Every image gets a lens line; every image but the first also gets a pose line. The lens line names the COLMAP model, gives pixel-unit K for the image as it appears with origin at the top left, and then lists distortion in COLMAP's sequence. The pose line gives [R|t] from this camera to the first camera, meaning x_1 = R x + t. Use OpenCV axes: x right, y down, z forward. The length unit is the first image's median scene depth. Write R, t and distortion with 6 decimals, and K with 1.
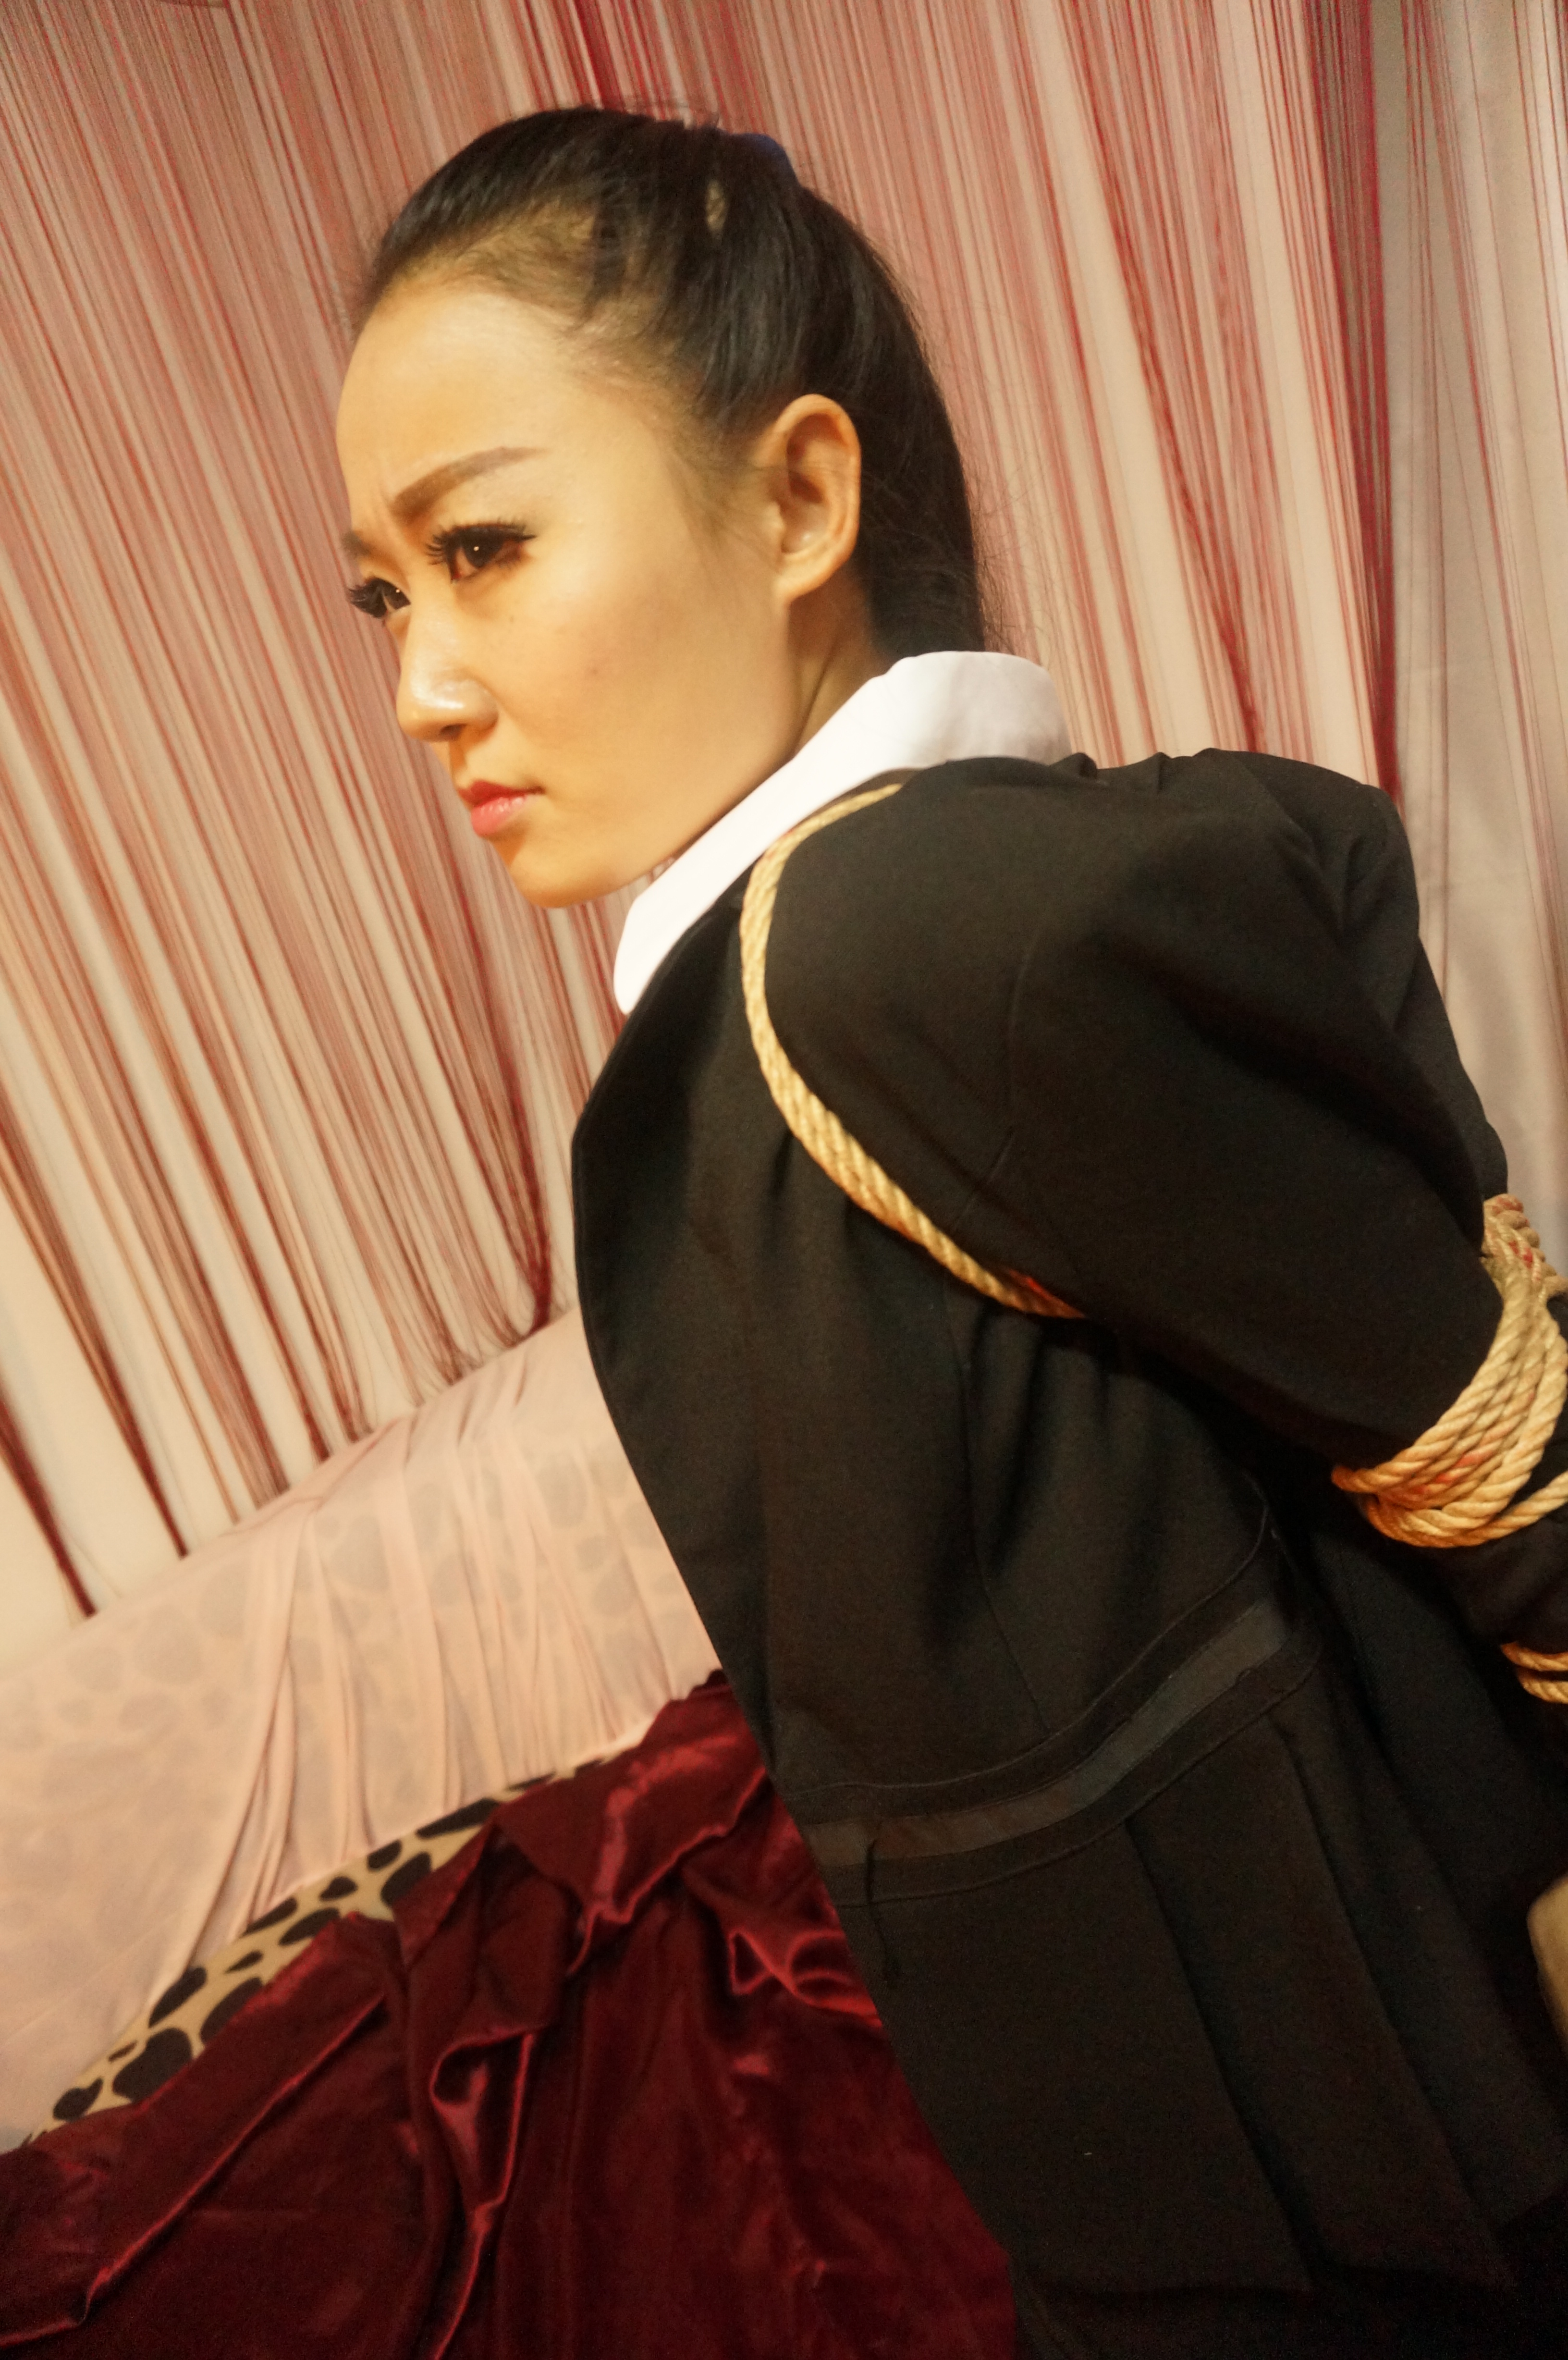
lens RADIAL K [[1649.3, 0, 741.8], [0, 1649.3, 1192.3], [0, 0, 1]] dist [-0.029941, 0.029463]
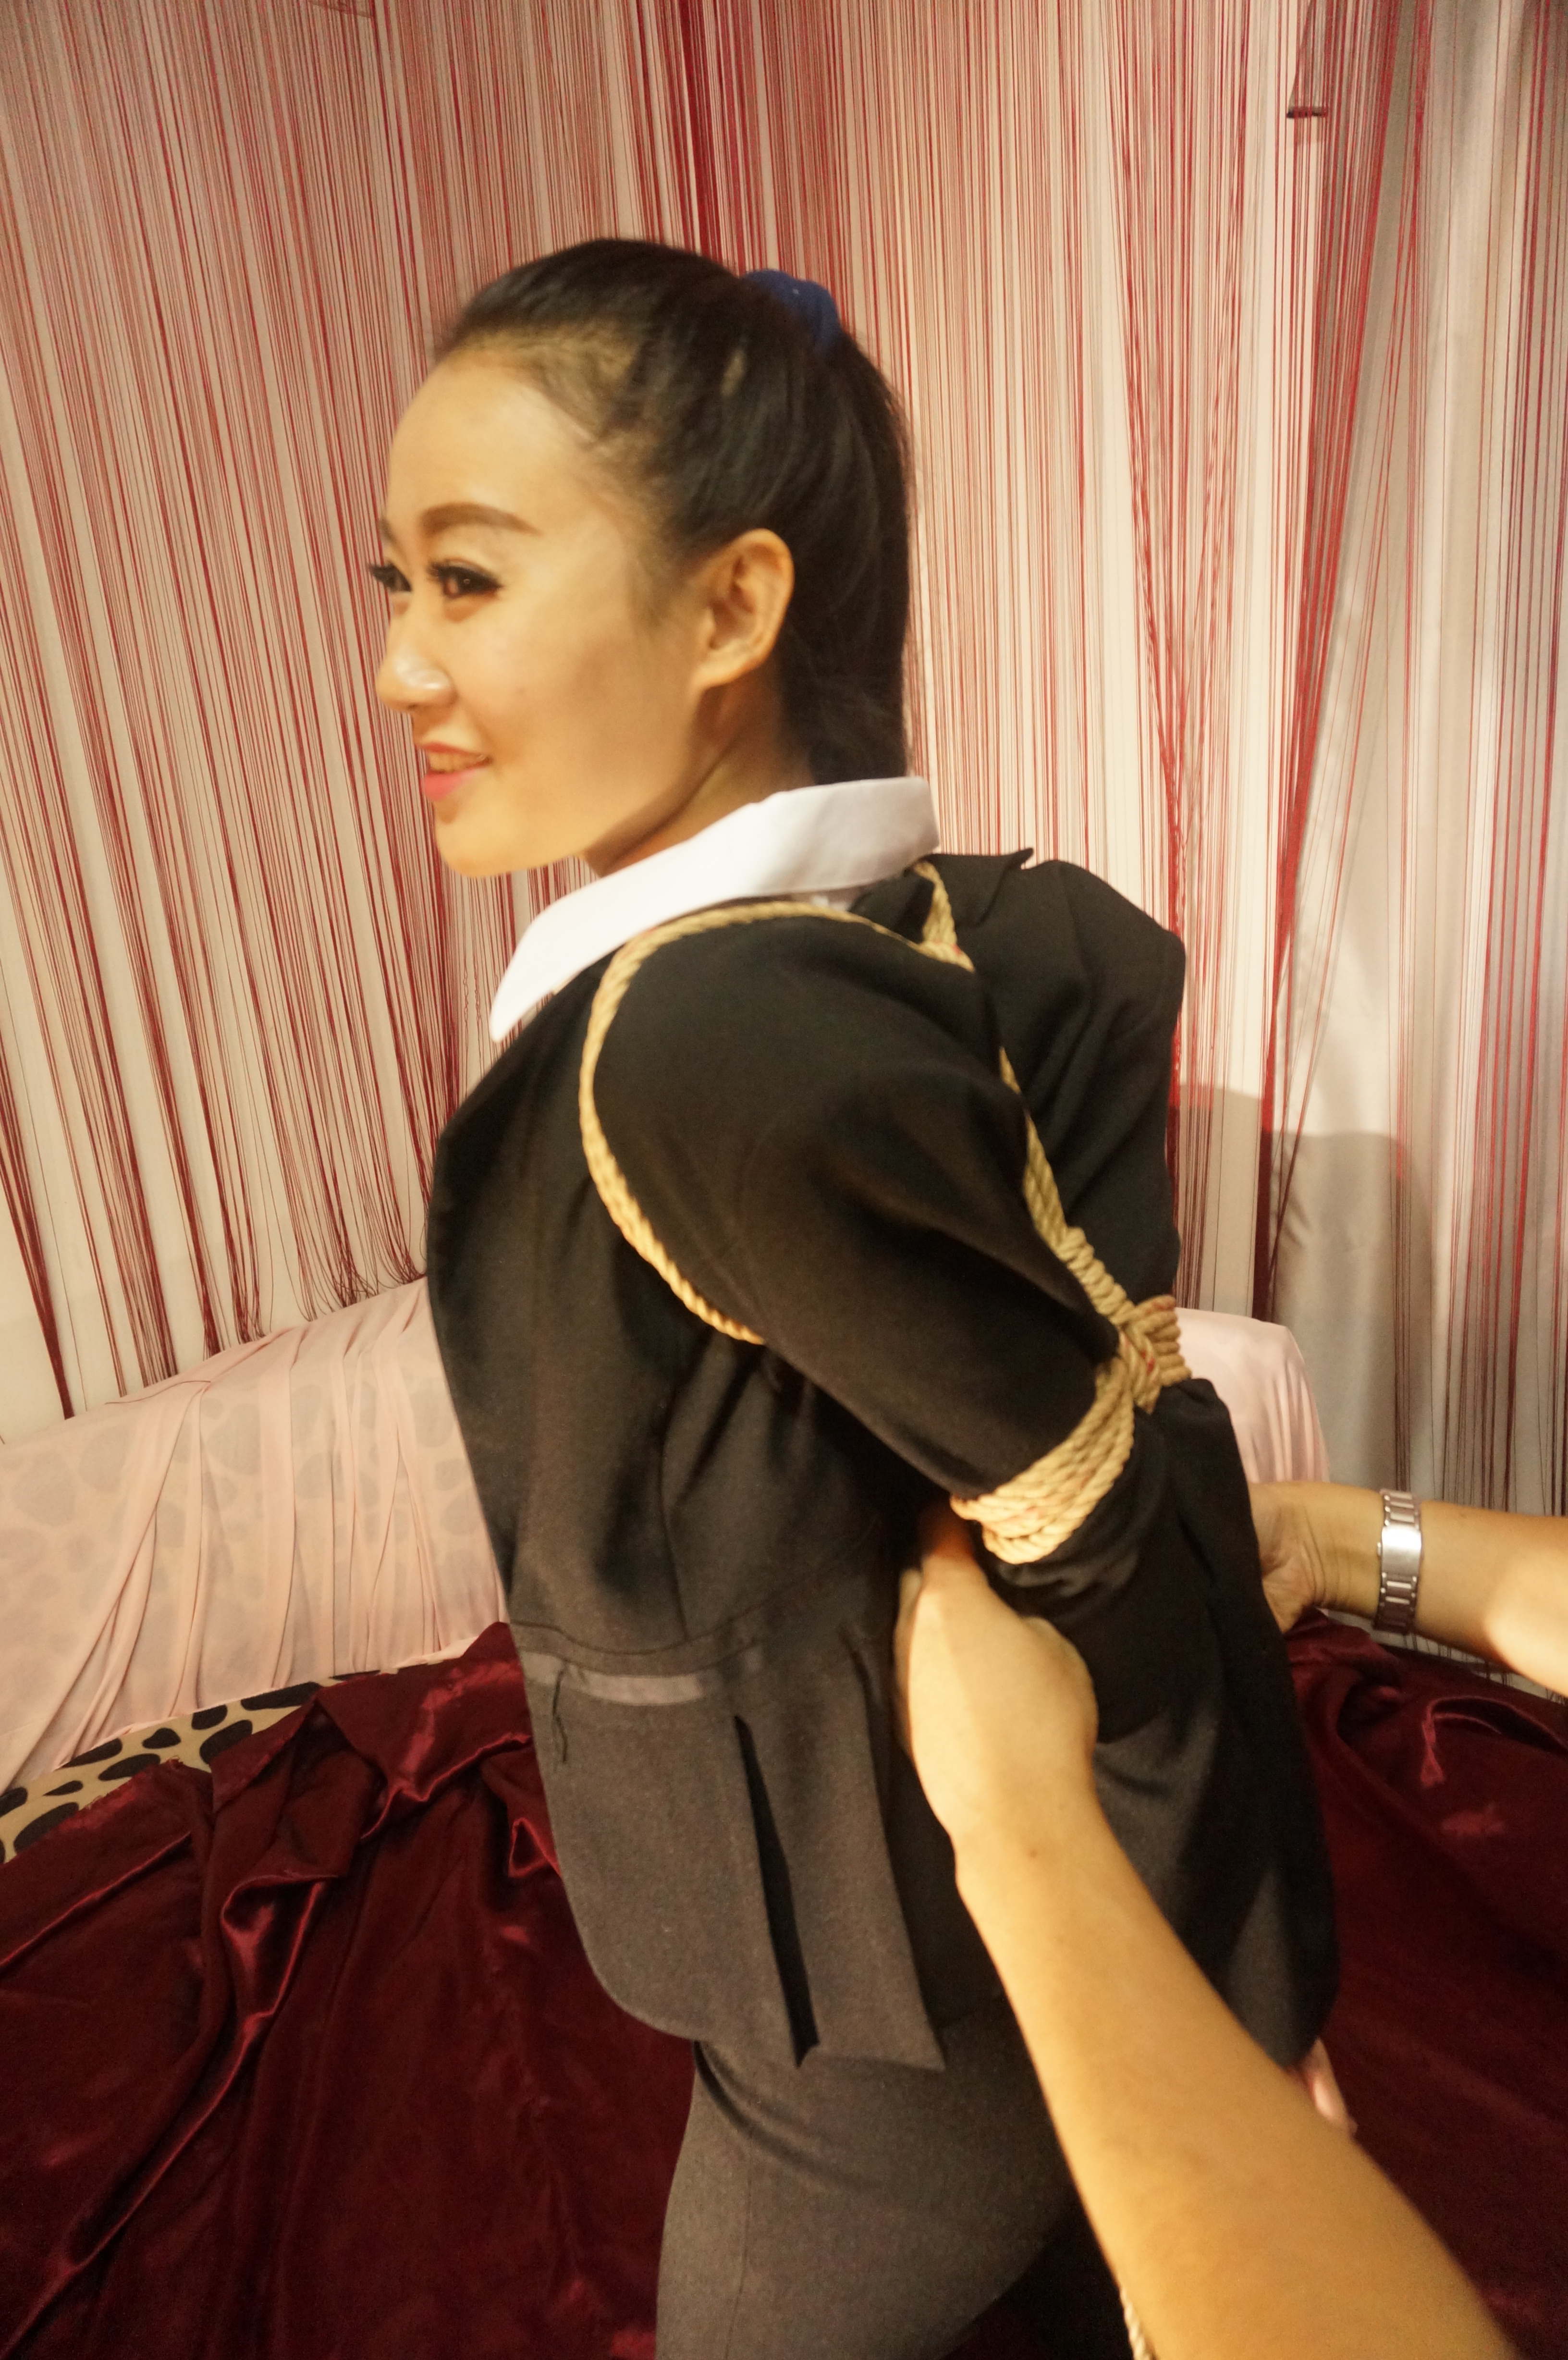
lens RADIAL K [[1649.3, 0, 739.7], [0, 1649.3, 1212.5], [0, 0, 1]] dist [-0.029941, 0.029463]
pose [[0.982632, 0.176980, 0.055794, 0.006335], [-0.176768, 0.984214, -0.008750, 0.026567], [-0.056462, -0.001264, 0.998404, -0.103288]]
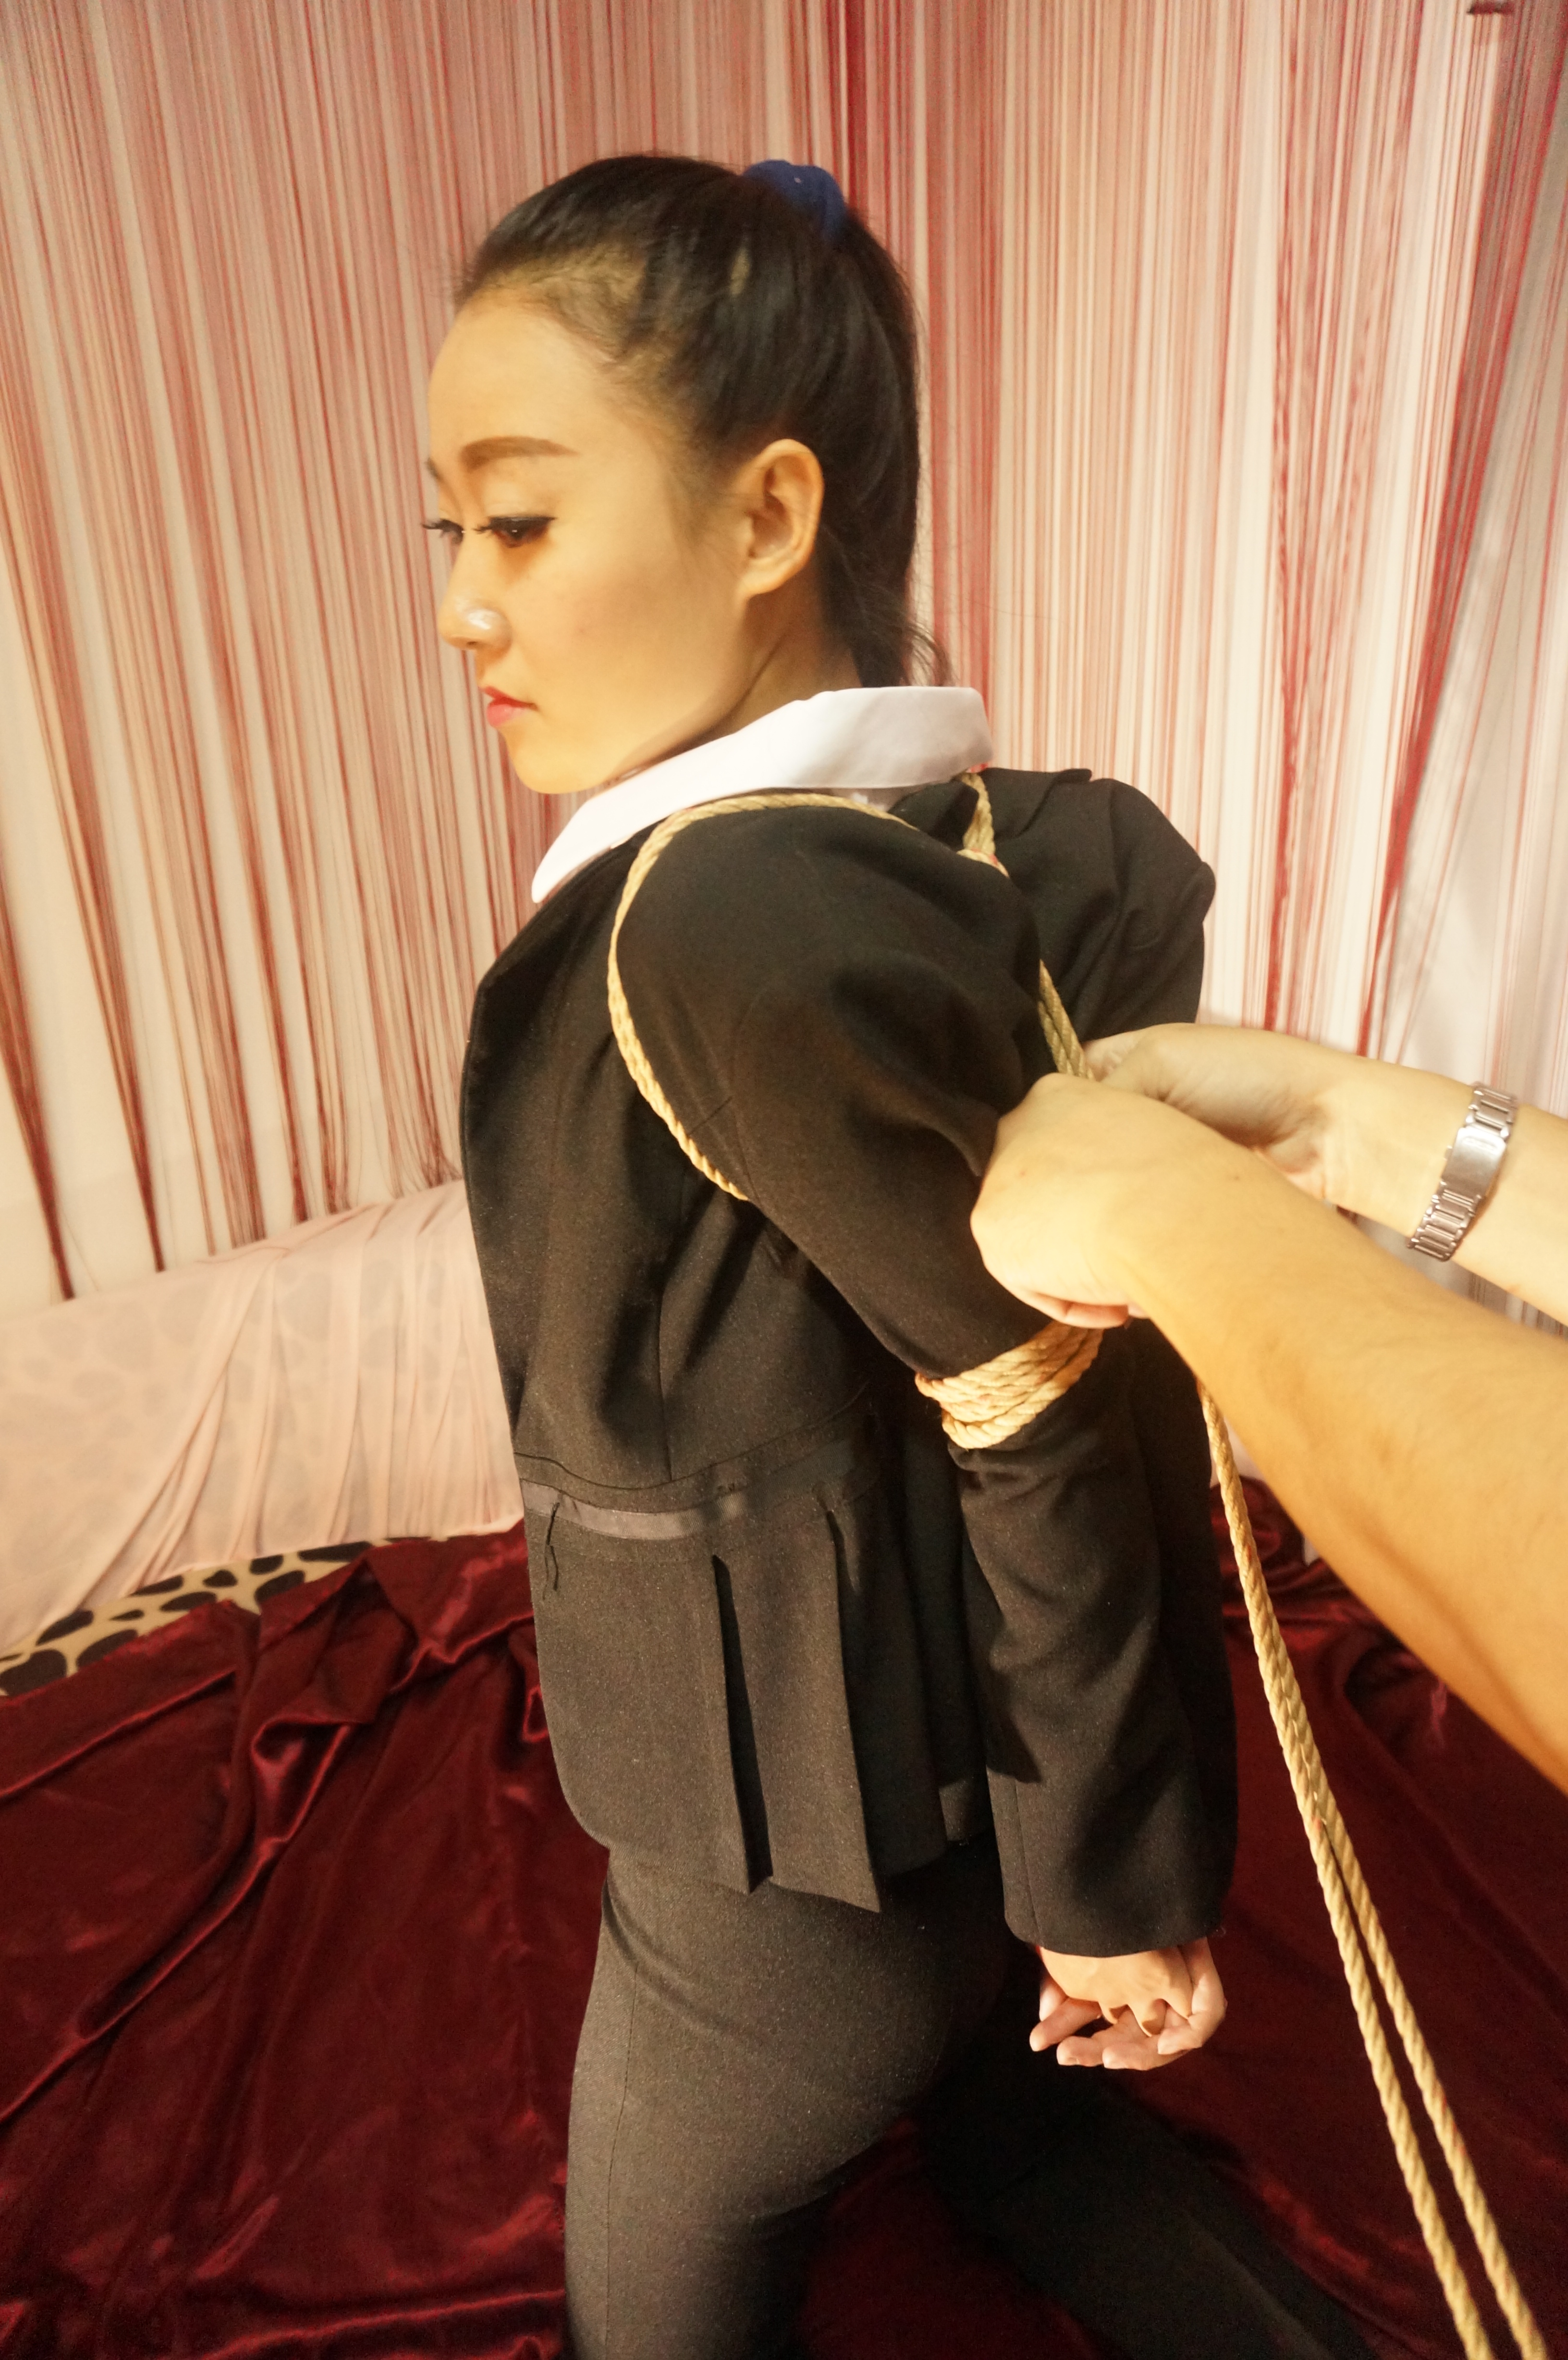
lens RADIAL K [[1649.3, 0, 736.7], [0, 1649.3, 1214.0], [0, 0, 1]] dist [-0.029941, 0.029463]
pose [[0.966835, 0.254546, -0.020907, 0.063843], [-0.252711, 0.965287, 0.066017, 0.011527], [0.036986, -0.058544, 0.997599, -0.122232]]
